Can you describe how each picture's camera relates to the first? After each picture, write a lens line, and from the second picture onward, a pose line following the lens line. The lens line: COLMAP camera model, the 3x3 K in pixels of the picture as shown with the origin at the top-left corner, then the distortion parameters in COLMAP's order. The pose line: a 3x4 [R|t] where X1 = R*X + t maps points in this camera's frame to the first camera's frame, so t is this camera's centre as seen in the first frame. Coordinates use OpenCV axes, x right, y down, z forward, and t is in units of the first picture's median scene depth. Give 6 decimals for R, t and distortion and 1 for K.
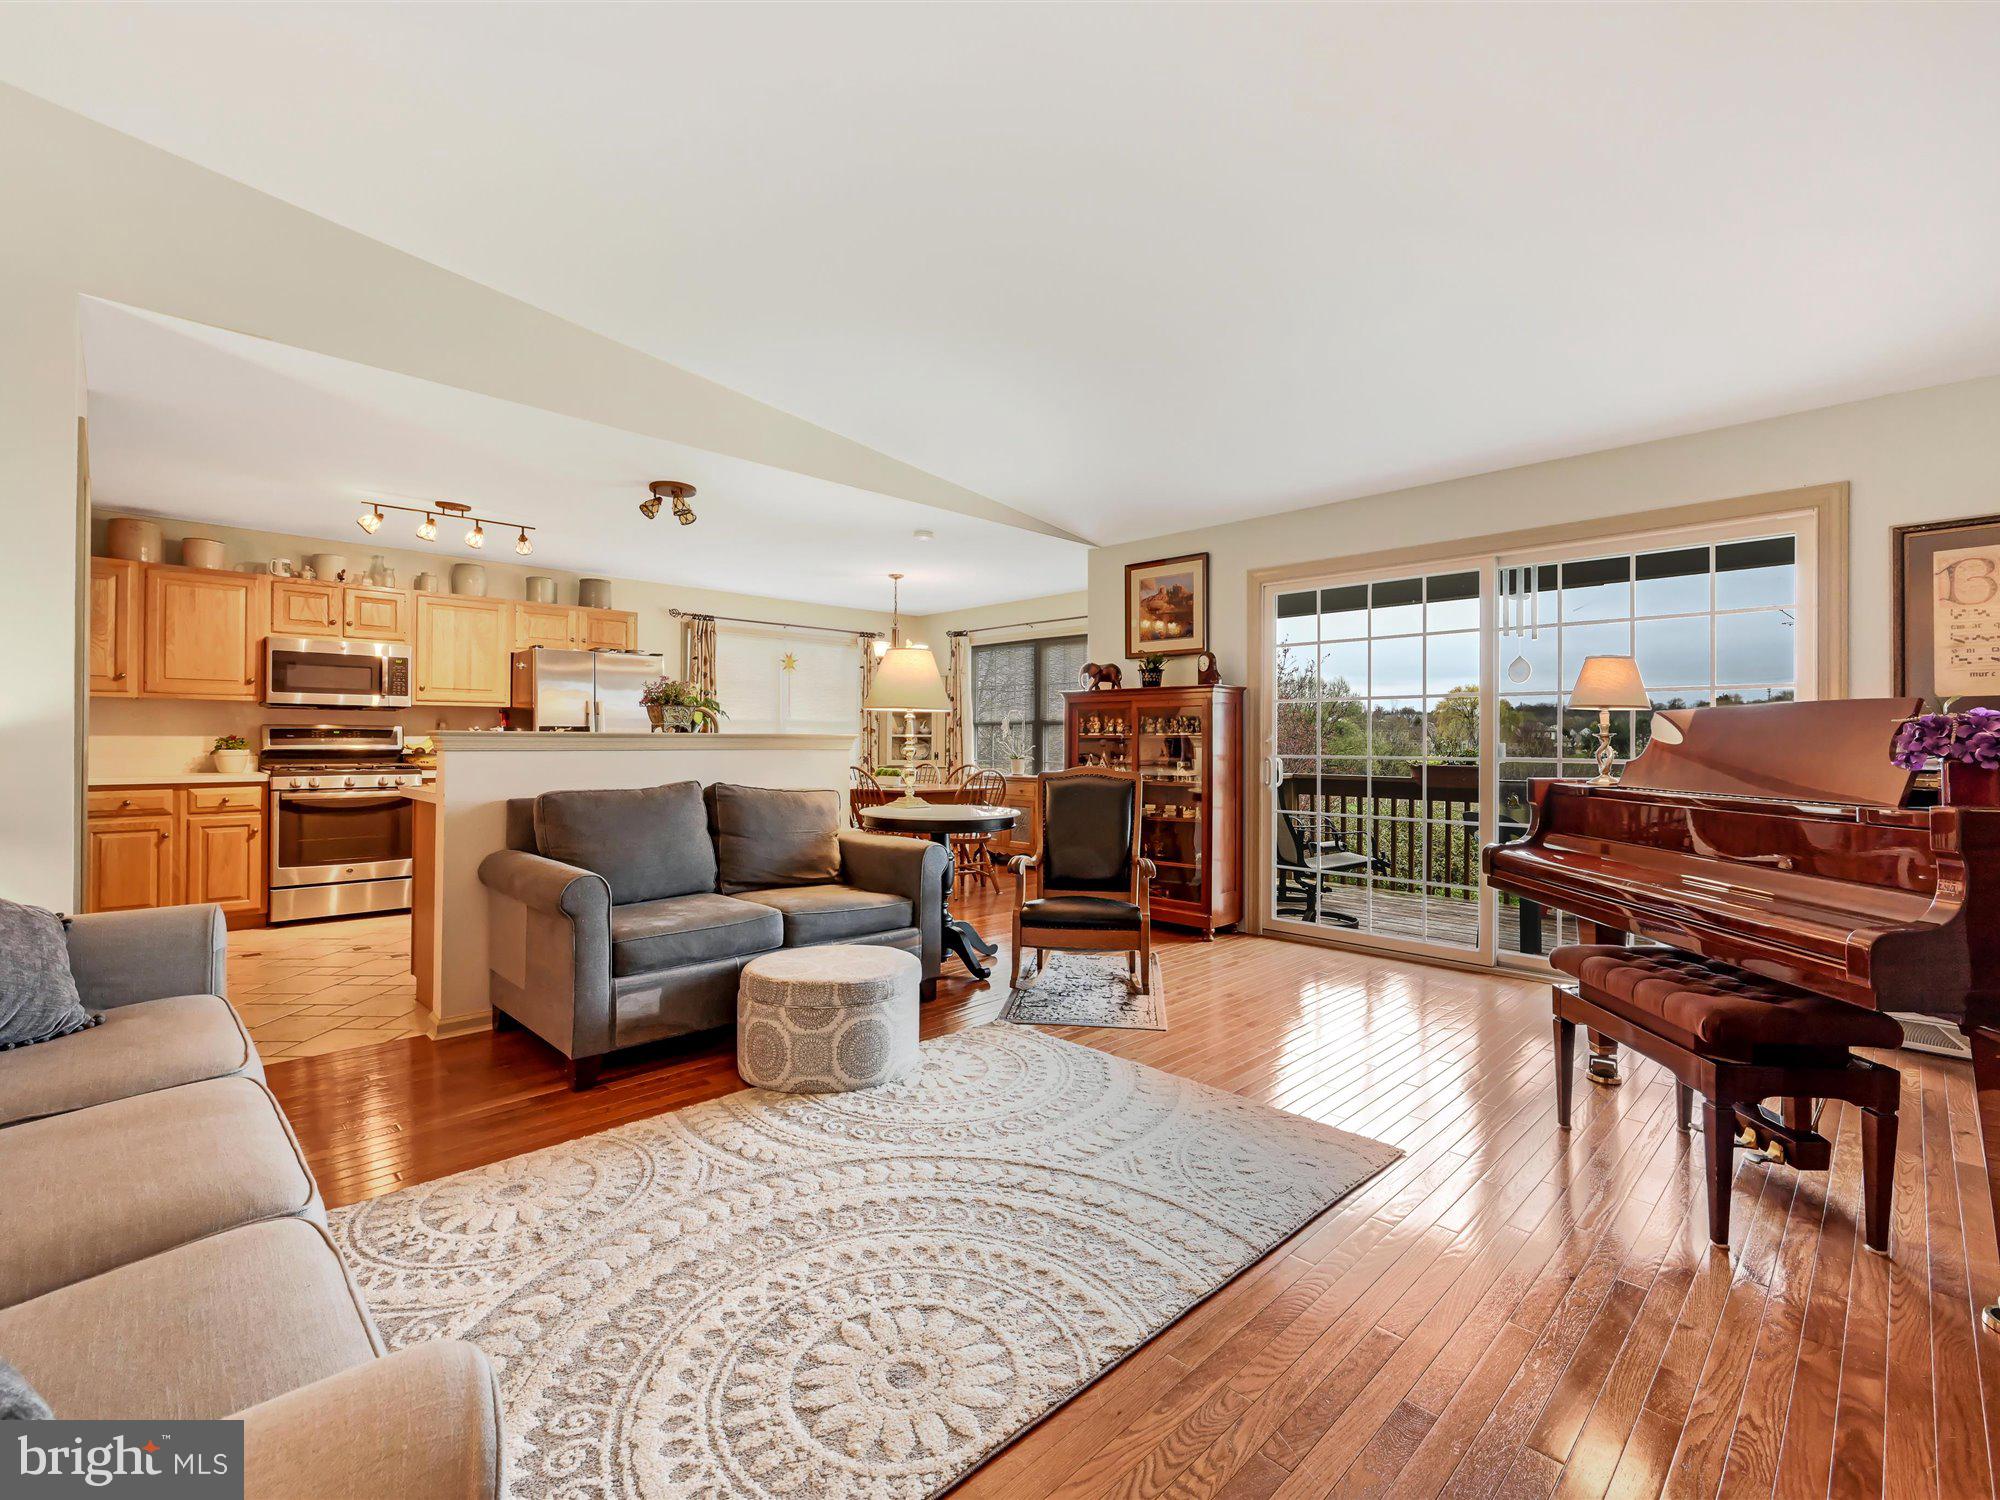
lens RADIAL K [[895.4, 0, 1011.7], [0, 895.4, 740.0], [0, 0, 1]] dist [-0.007333, 0.001833]
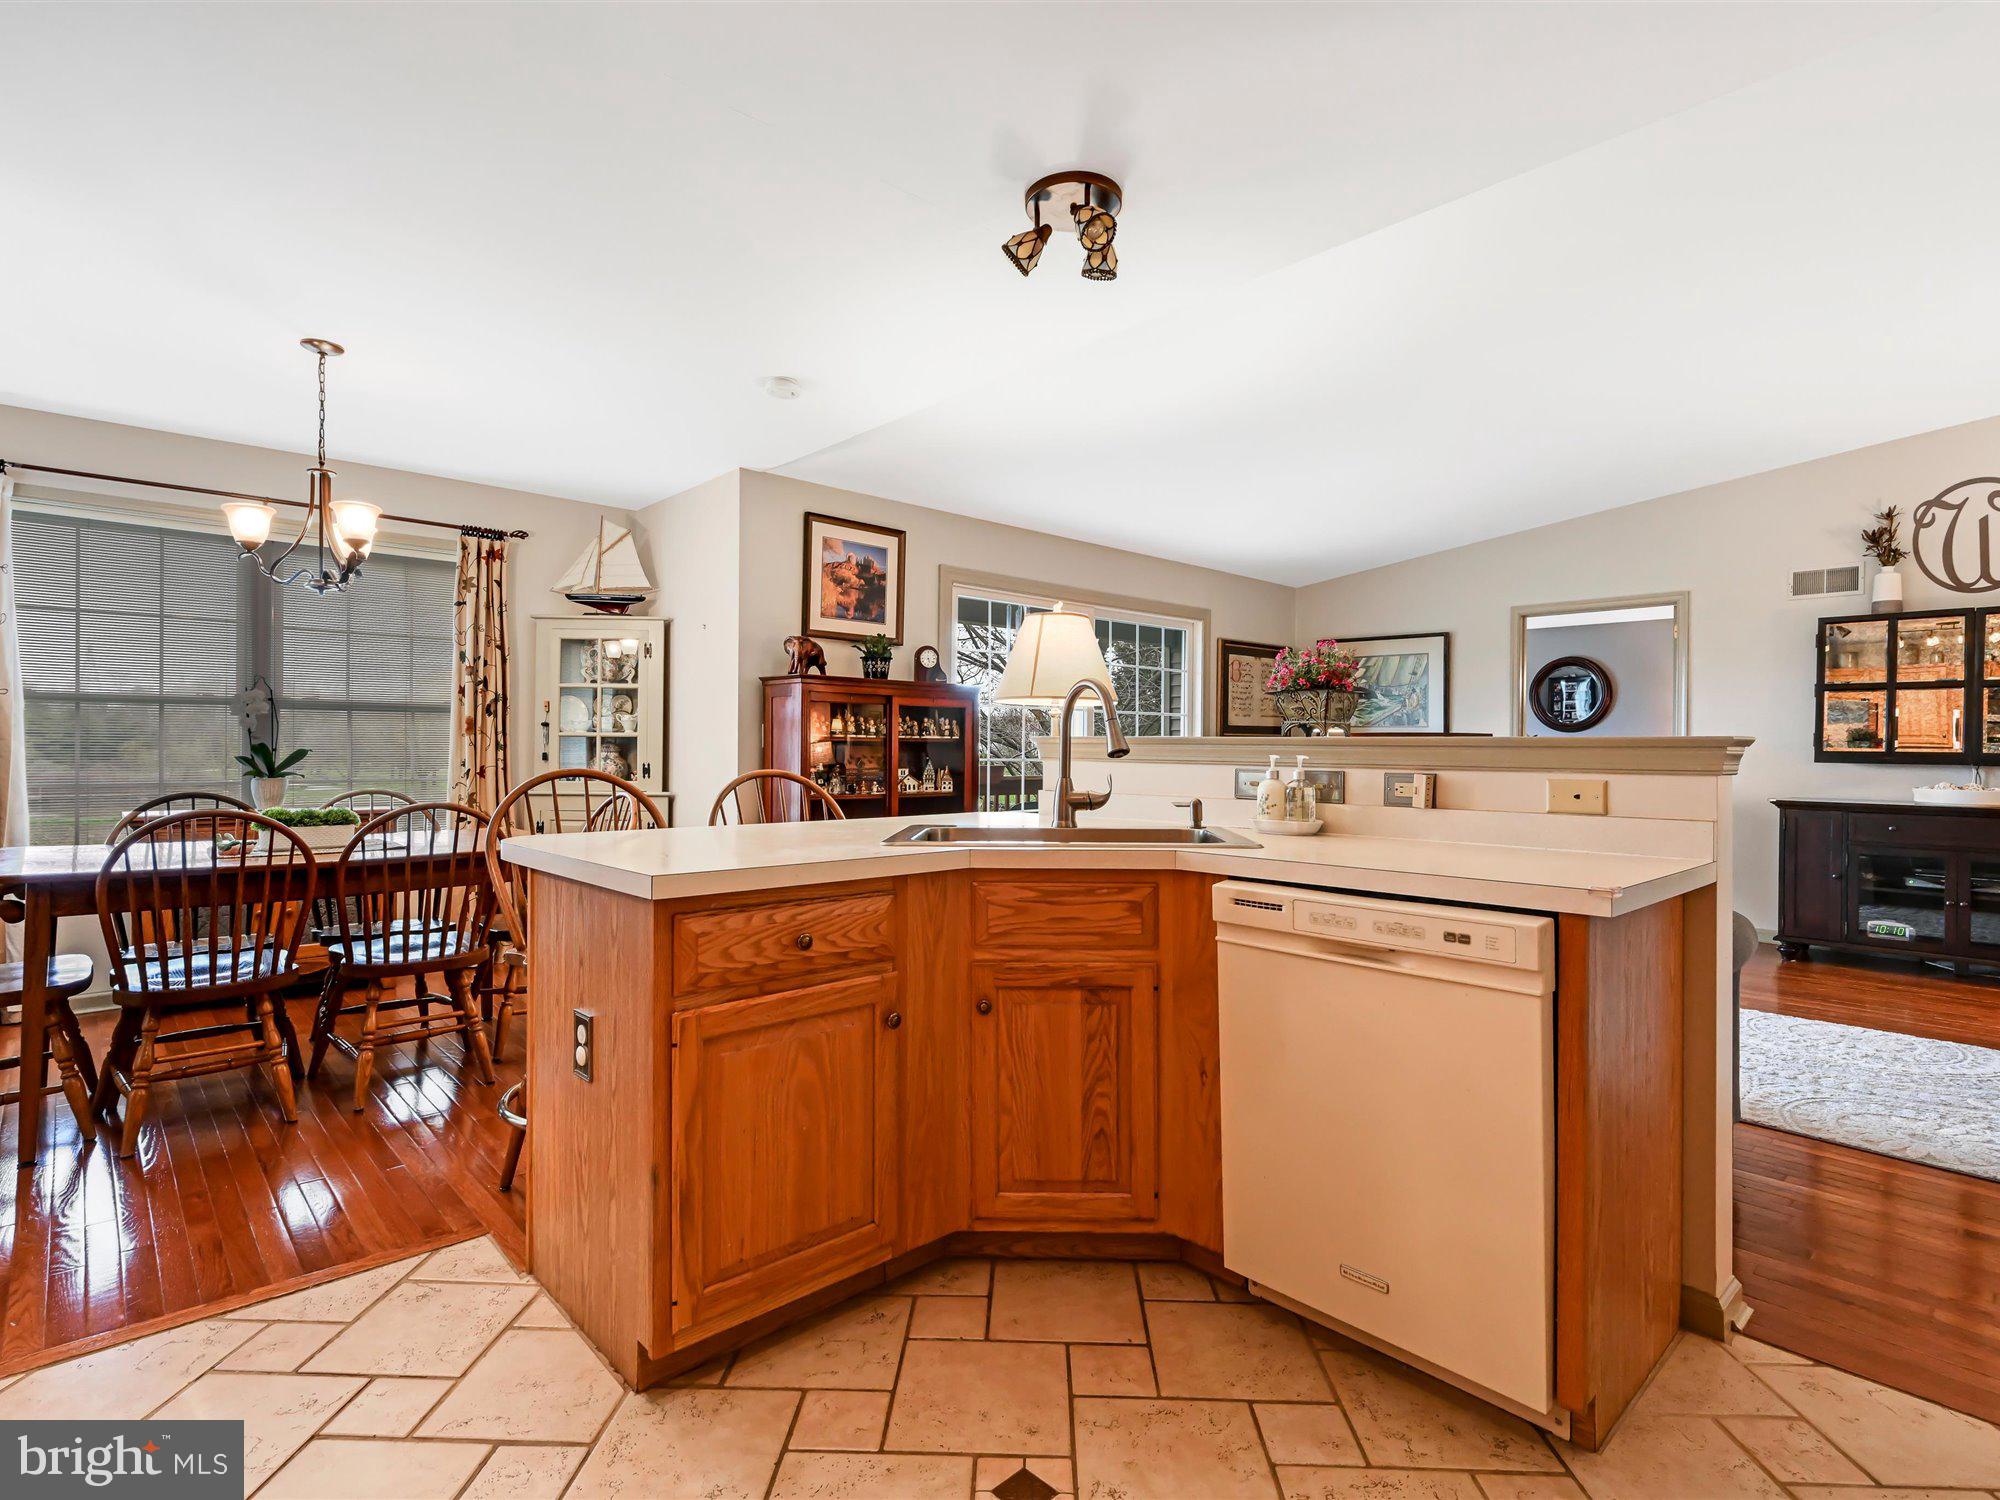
lens RADIAL K [[1001.1, 0, 1001.0], [0, 1001.1, 751.1], [0, 0, 1]] dist [-0.000843, 0.002247]
pose [[0.032517, -0.007855, 0.999440, -0.778146], [-0.009643, 0.999920, 0.008172, -0.001731], [-0.999425, -0.009903, 0.032438, 0.883236]]
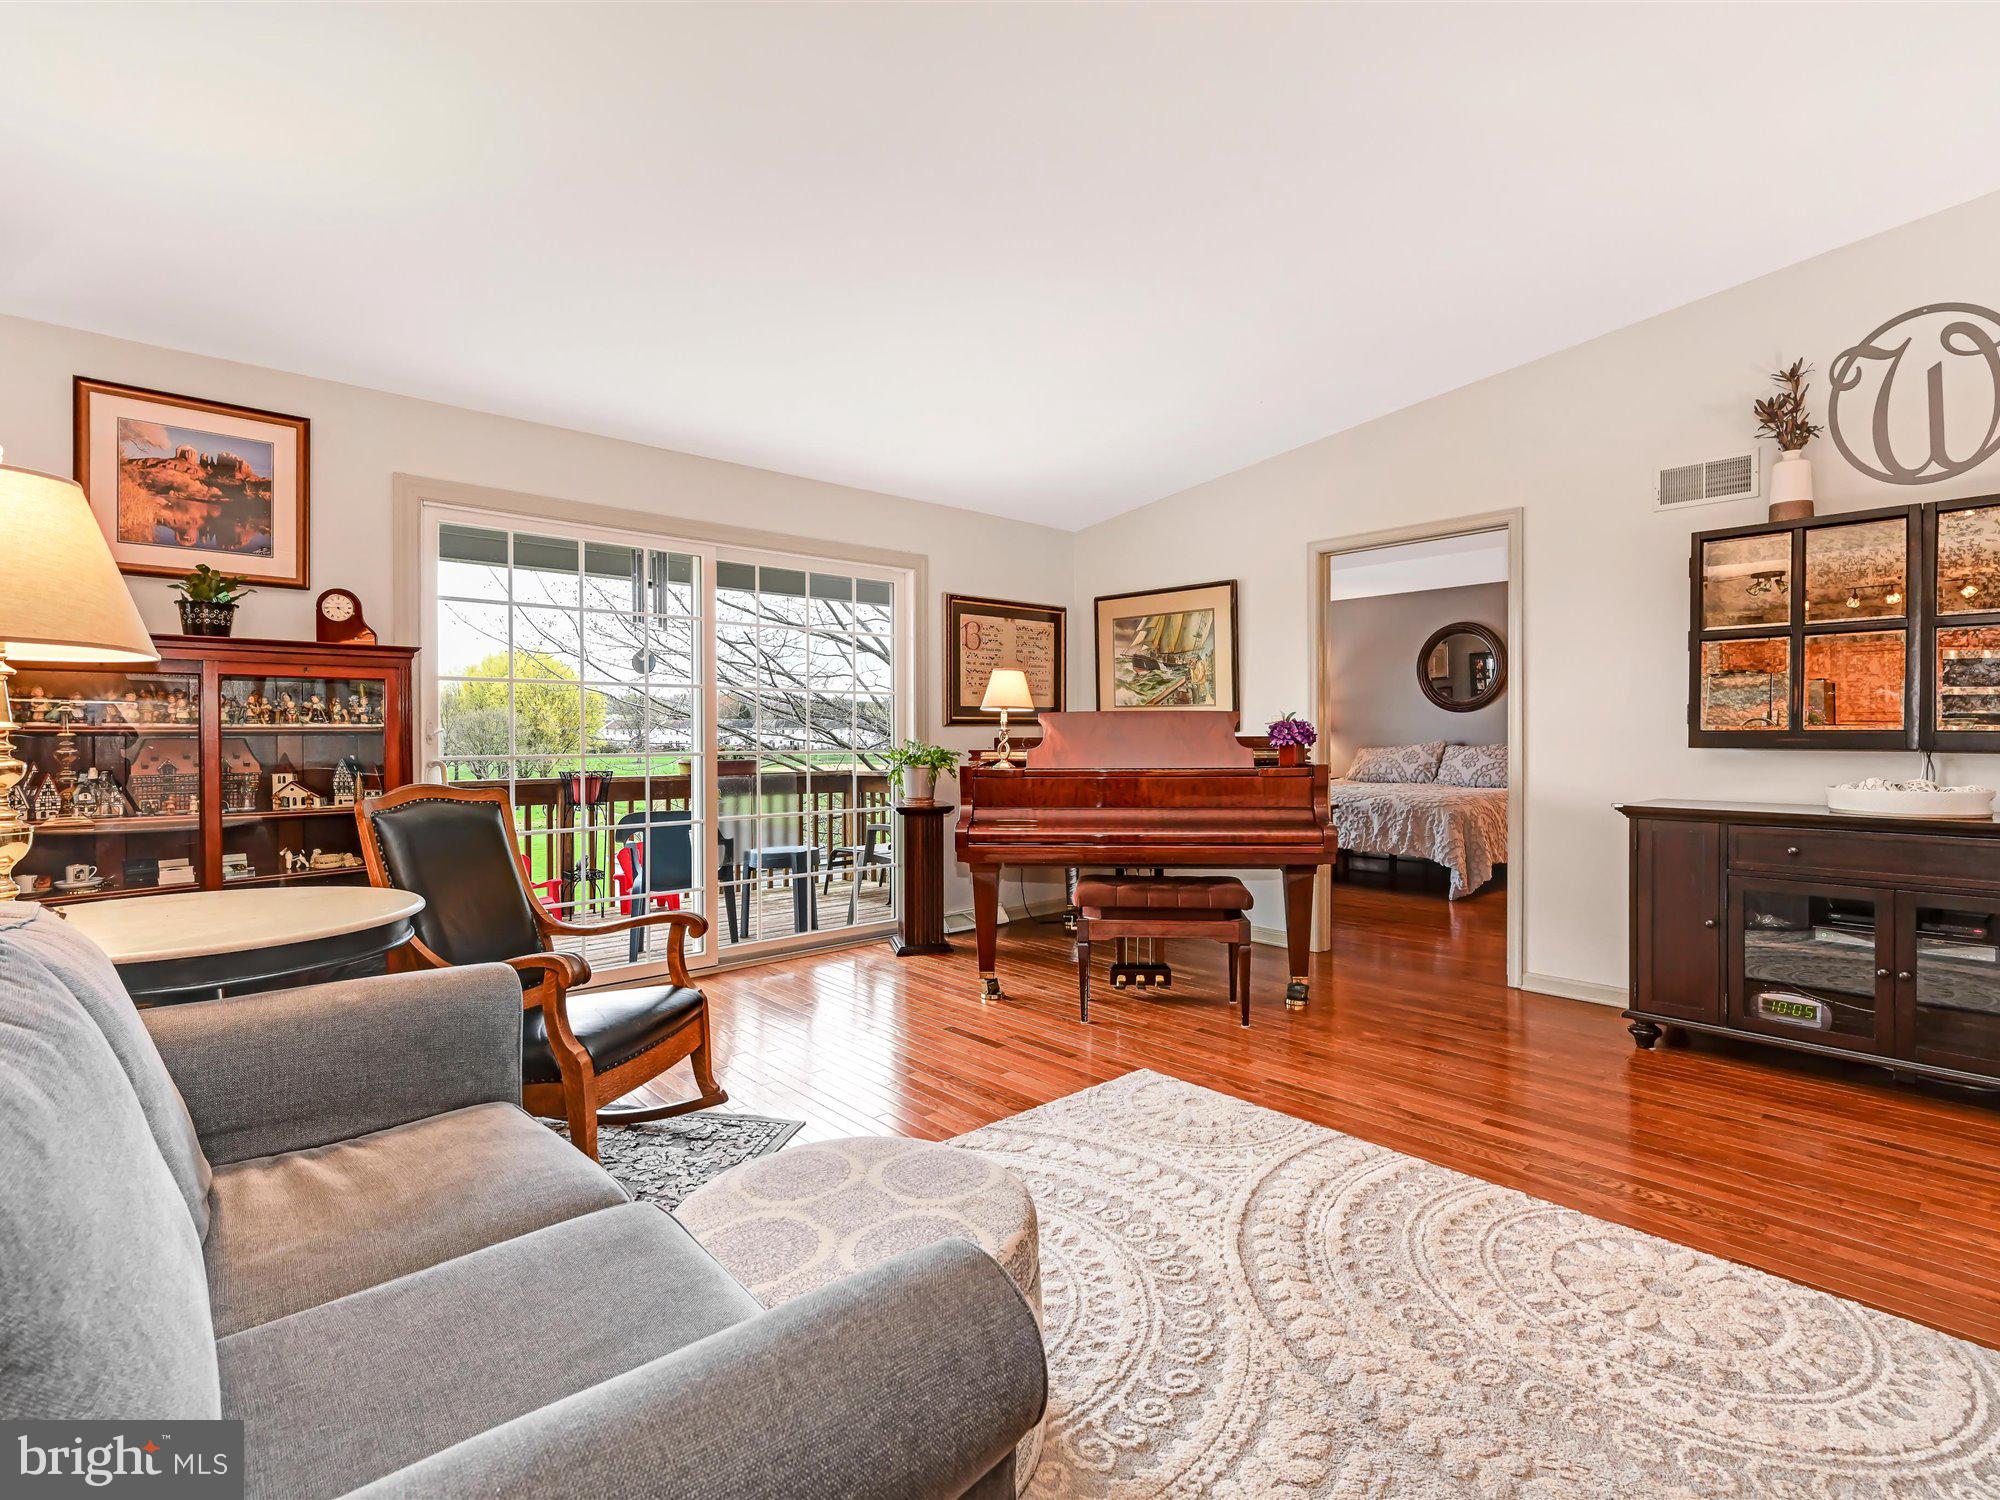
lens RADIAL K [[951.0, 0, 1007.6], [0, 951.0, 739.9], [0, 0, 1]] dist [-0.001589, 0.002029]
pose [[0.048475, -0.009614, 0.998778, -0.397743], [0.001251, 0.999953, 0.009565, -0.002215], [-0.998824, 0.000786, 0.048485, 0.514429]]
